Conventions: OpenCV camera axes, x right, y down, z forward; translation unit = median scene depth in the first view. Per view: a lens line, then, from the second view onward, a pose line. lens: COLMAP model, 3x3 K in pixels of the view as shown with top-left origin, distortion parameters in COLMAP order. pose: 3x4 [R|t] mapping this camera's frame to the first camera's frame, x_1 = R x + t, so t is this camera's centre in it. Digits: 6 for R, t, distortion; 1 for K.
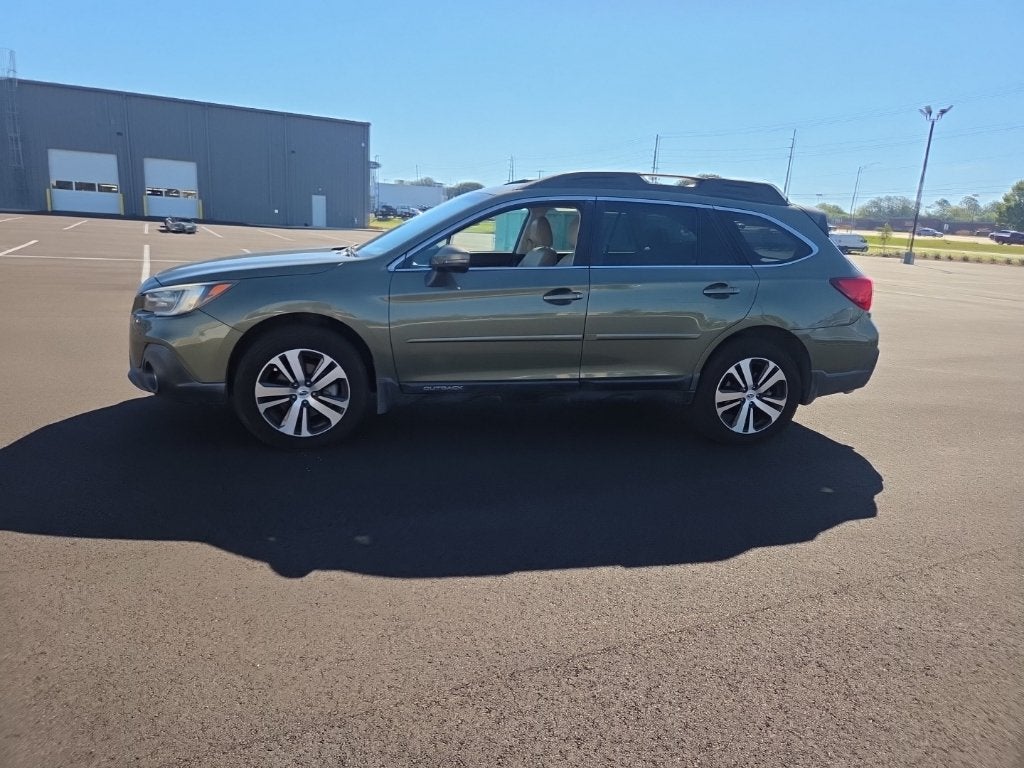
lens RADIAL K [[704.1, 0, 504.5], [0, 704.1, 372.4], [0, 0, 1]] dist [0.070991, -0.070396]
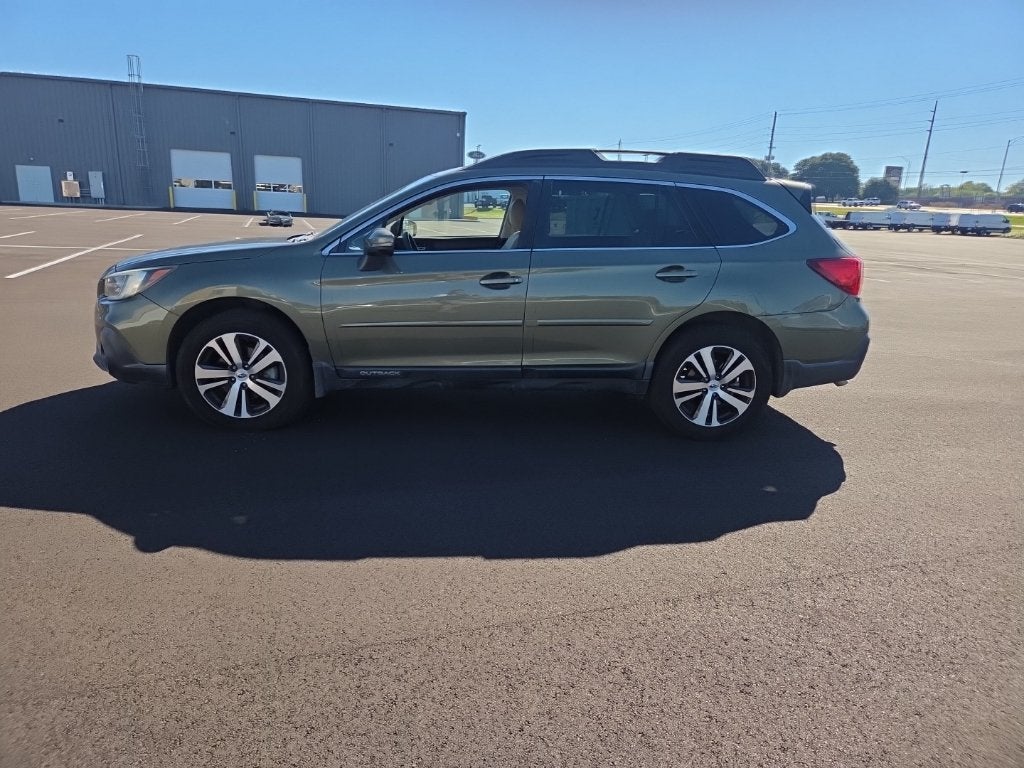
lens RADIAL K [[700.6, 0, 512.8], [0, 700.6, 386.2], [0, 0, 1]] dist [0.072836, -0.069542]
pose [[0.988560, 0.017139, -0.149854, 0.223544], [-0.011966, 0.999303, 0.035358, 0.002932], [0.150356, -0.033160, 0.988076, 0.039922]]
